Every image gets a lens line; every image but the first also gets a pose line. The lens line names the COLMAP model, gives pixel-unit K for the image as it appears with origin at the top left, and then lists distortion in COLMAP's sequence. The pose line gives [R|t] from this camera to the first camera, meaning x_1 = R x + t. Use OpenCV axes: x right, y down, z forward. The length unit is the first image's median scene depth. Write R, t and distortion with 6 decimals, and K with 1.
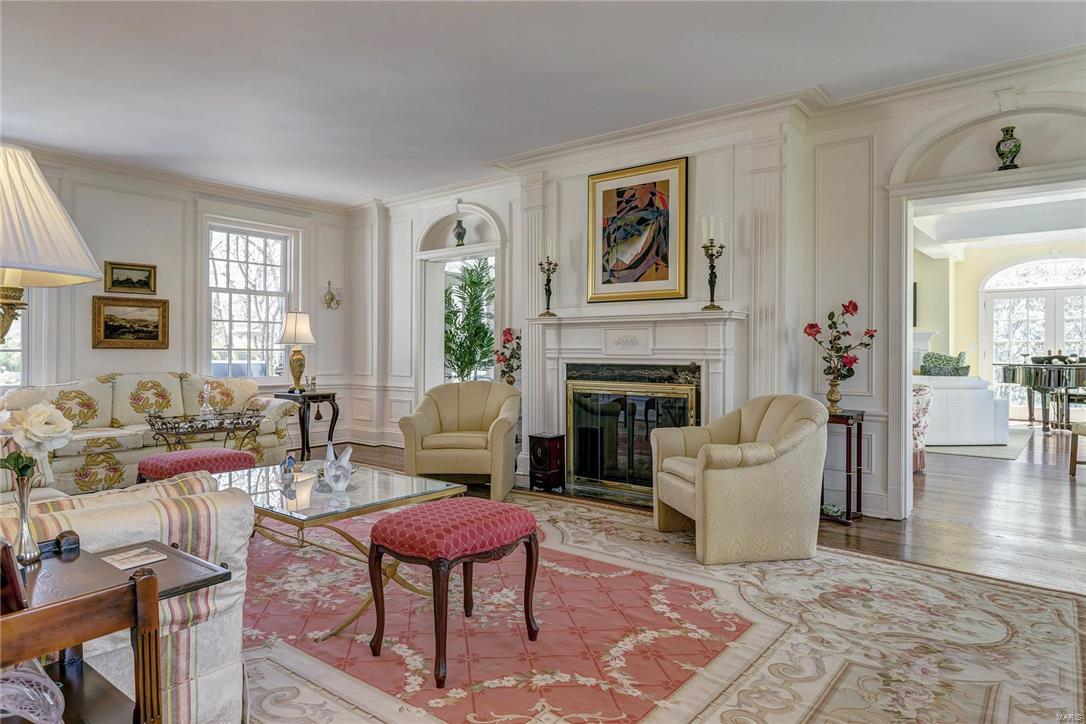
lens RADIAL K [[661.0, 0, 543.0], [0, 661.0, 362.0], [0, 0, 1]] dist [-0.001283, 0.000045]
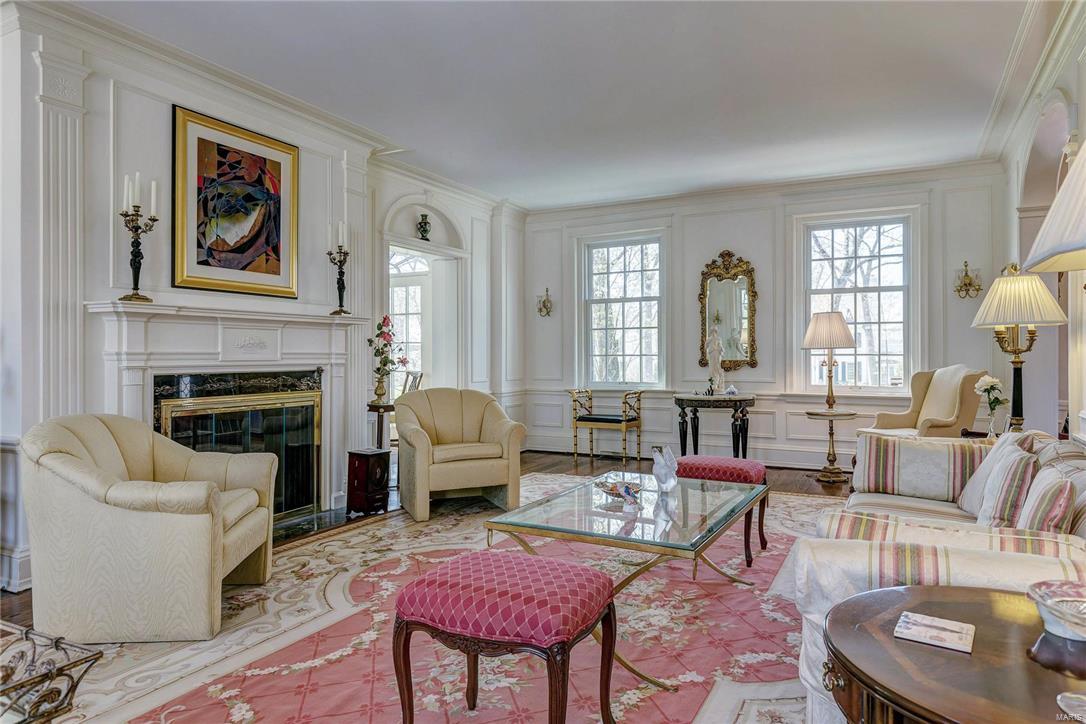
lens RADIAL K [[724.7, 0, 545.2], [0, 724.7, 341.8], [0, 0, 1]] dist [0.072084, 0.000318]
pose [[-0.209570, 0.004987, 0.977781, -0.822778], [0.005663, 0.999976, -0.003886, -0.028239], [-0.977777, 0.004722, -0.209593, 0.832370]]
